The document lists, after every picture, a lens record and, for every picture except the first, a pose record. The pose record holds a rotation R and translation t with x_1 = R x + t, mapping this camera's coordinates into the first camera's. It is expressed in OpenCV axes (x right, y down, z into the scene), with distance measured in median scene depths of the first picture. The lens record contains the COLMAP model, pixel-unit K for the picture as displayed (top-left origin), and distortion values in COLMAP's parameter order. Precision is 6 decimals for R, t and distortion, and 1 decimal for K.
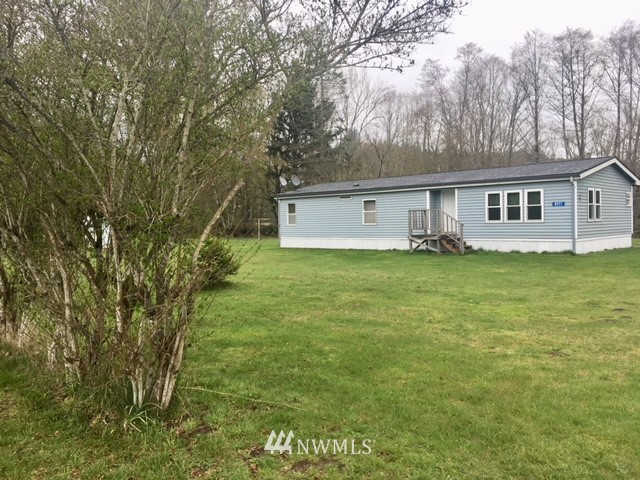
lens RADIAL K [[540.7, 0, 320.0], [0, 540.7, 240.0], [0, 0, 1]] dist [0.053255, -0.006386]
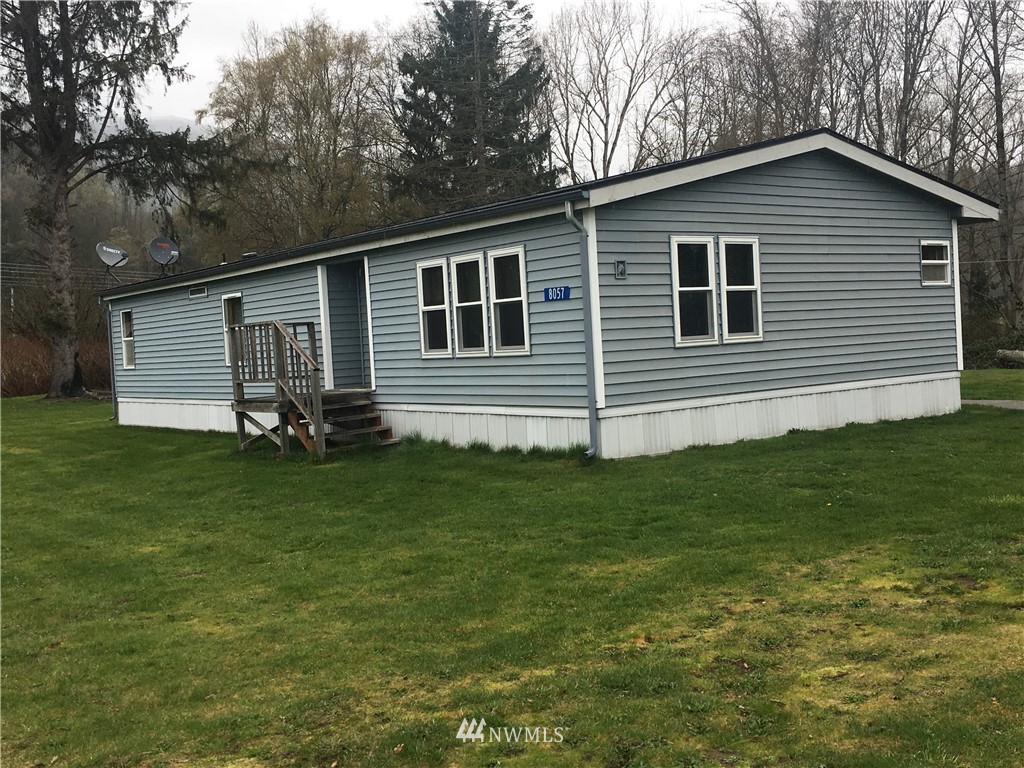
lens RADIAL K [[1081.4, 0, 512.0], [0, 1081.4, 384.0], [0, 0, 1]] dist [0.072332, -0.007209]
pose [[0.981325, -0.025732, -0.190630, 0.466798], [0.028388, 0.999534, 0.011213, -0.020606], [0.190253, -0.016415, 0.981598, 0.355476]]
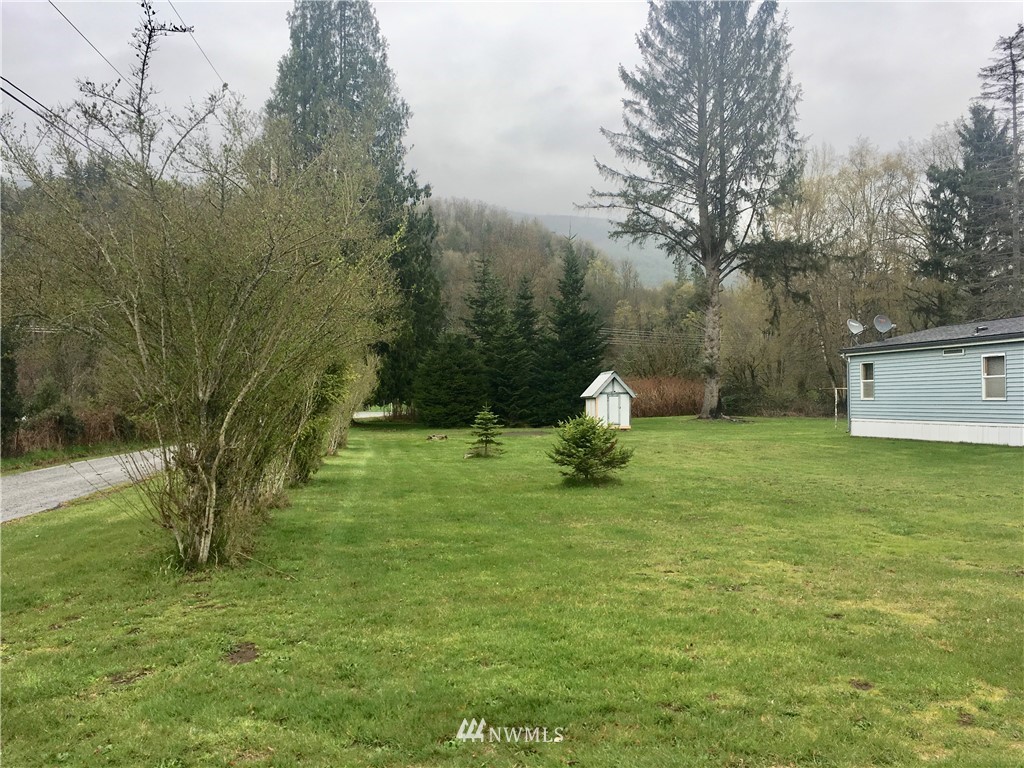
lens RADIAL K [[865.1, 0, 512.0], [0, 865.1, 384.0], [0, 0, 1]] dist [0.053255, -0.006386]
pose [[0.821830, -0.002228, -0.569729, 0.224779], [-0.019837, 0.999274, -0.032522, -0.005676], [0.569388, 0.038029, 0.821189, -0.037543]]
